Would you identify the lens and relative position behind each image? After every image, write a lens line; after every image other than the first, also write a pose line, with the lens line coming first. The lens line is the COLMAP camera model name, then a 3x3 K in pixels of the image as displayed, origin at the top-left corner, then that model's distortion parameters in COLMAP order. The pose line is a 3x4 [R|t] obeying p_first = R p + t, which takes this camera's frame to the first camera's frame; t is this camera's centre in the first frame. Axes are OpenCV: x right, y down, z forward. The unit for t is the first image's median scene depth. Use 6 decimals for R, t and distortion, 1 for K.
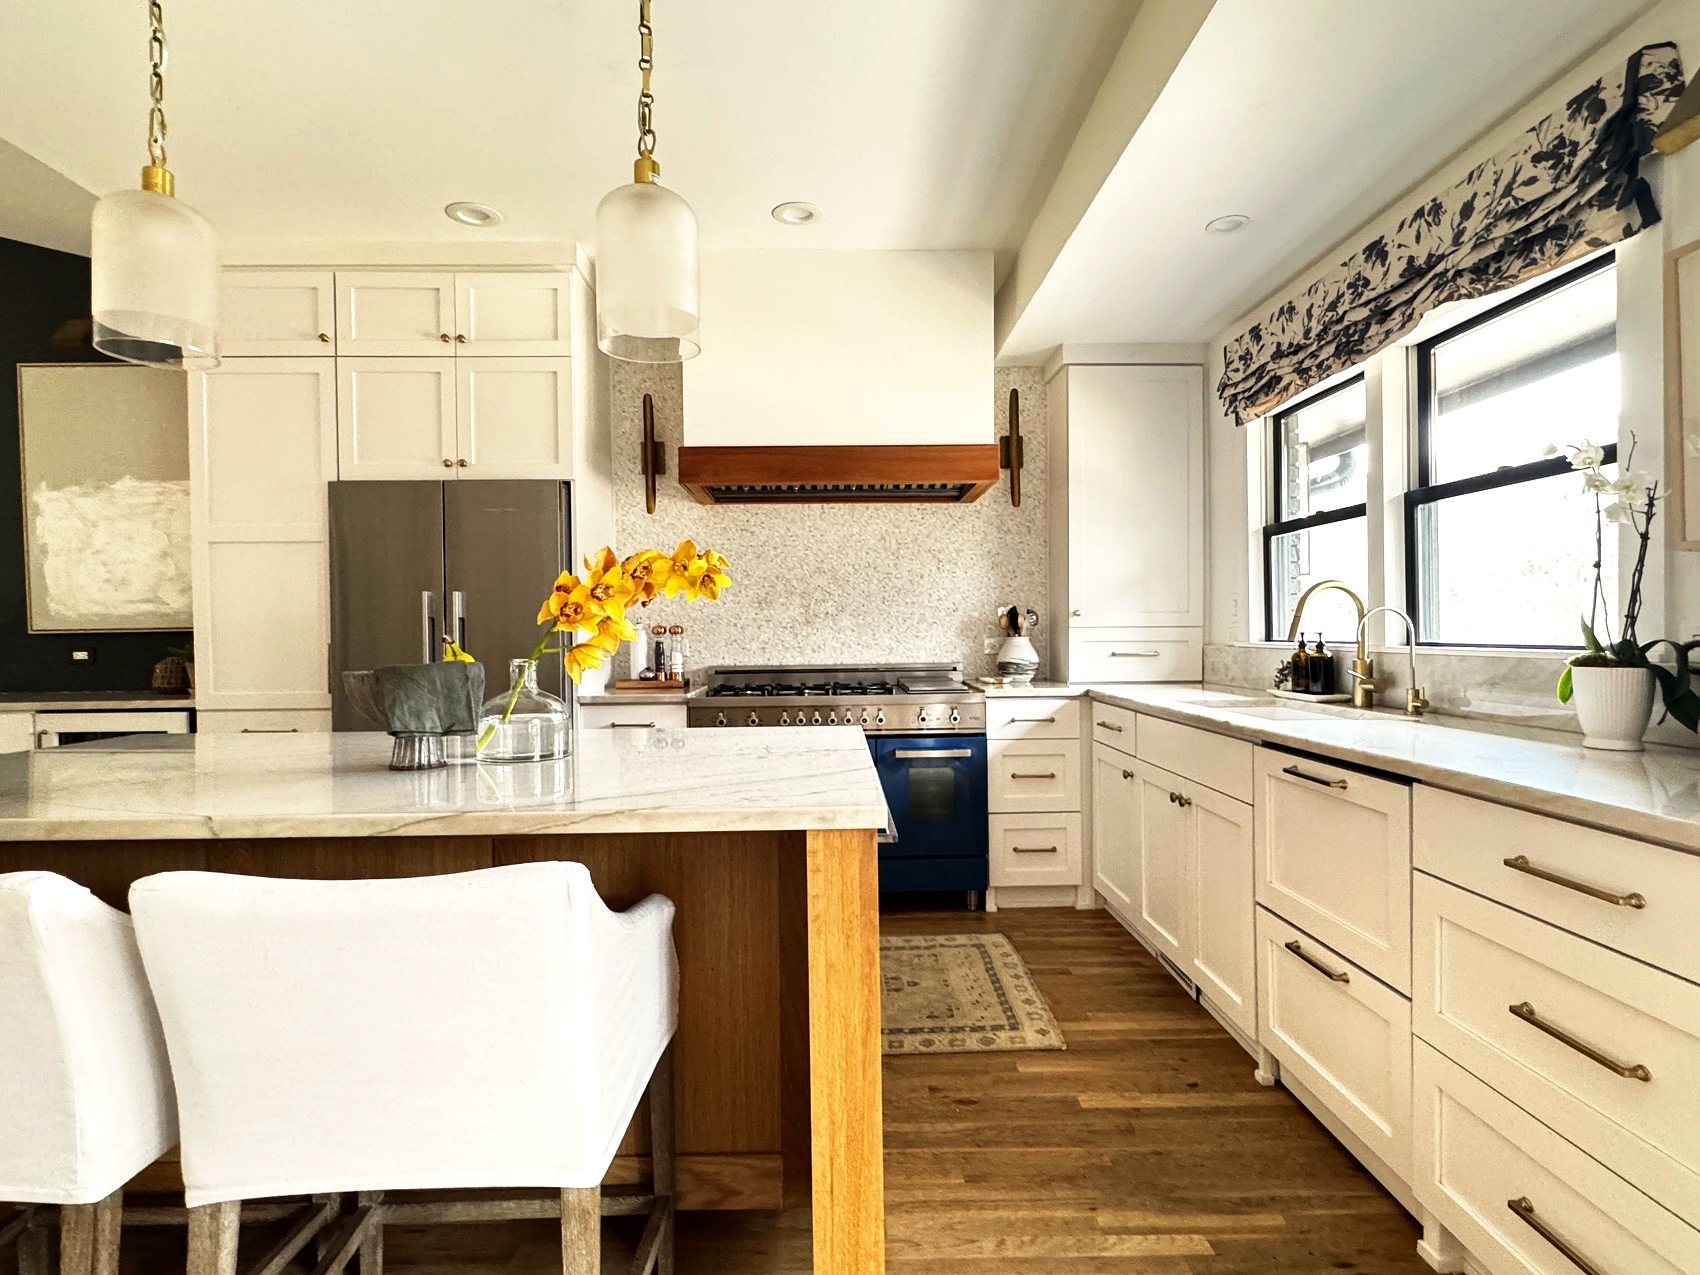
lens RADIAL K [[871.4, 0, 832.7], [0, 871.4, 642.9], [0, 0, 1]] dist [-0.004993, -0.003763]
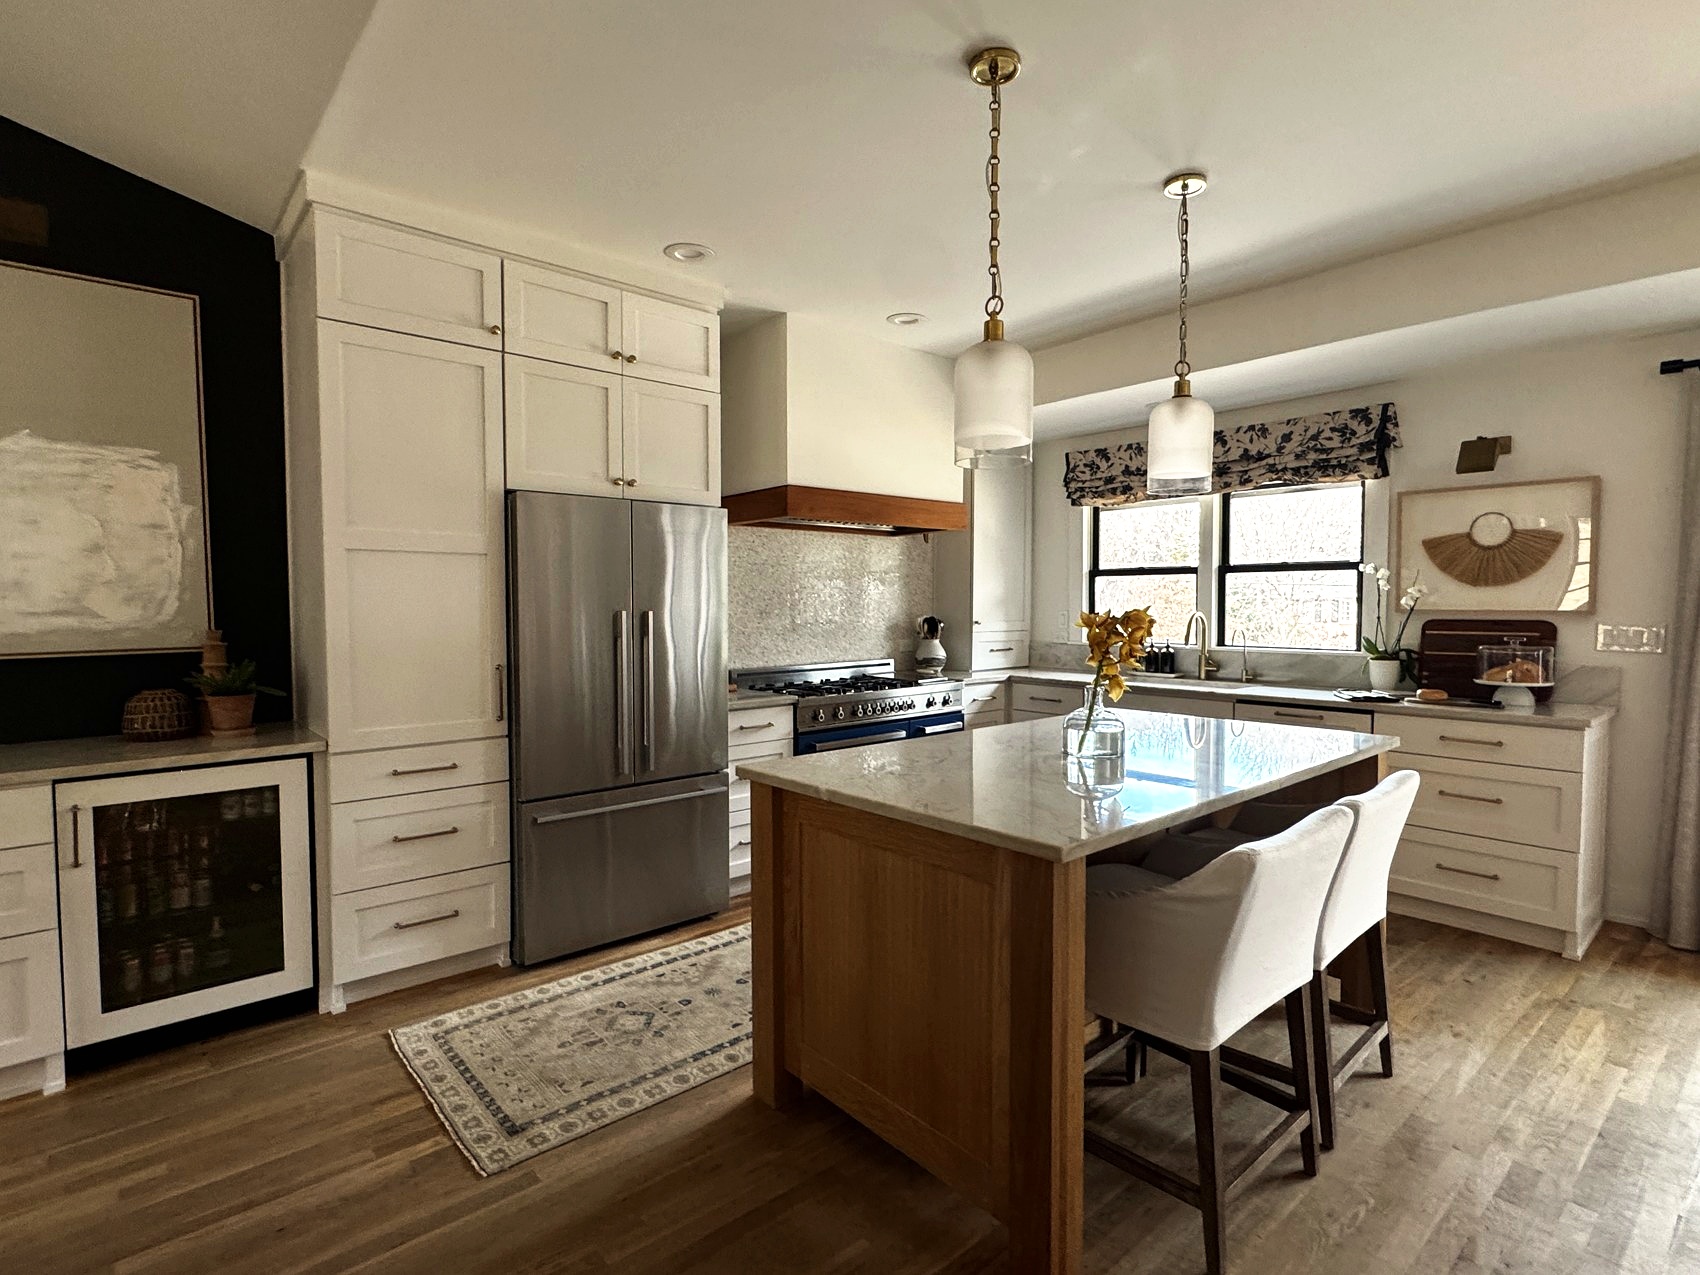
lens RADIAL K [[871.4, 0, 836.8], [0, 871.4, 642.6], [0, 0, 1]] dist [-0.004993, -0.003763]
pose [[0.758542, -0.023630, 0.651196, -1.054090], [0.005238, 0.999531, 0.030168, -0.057909], [-0.651603, -0.019472, 0.758310, 0.083469]]
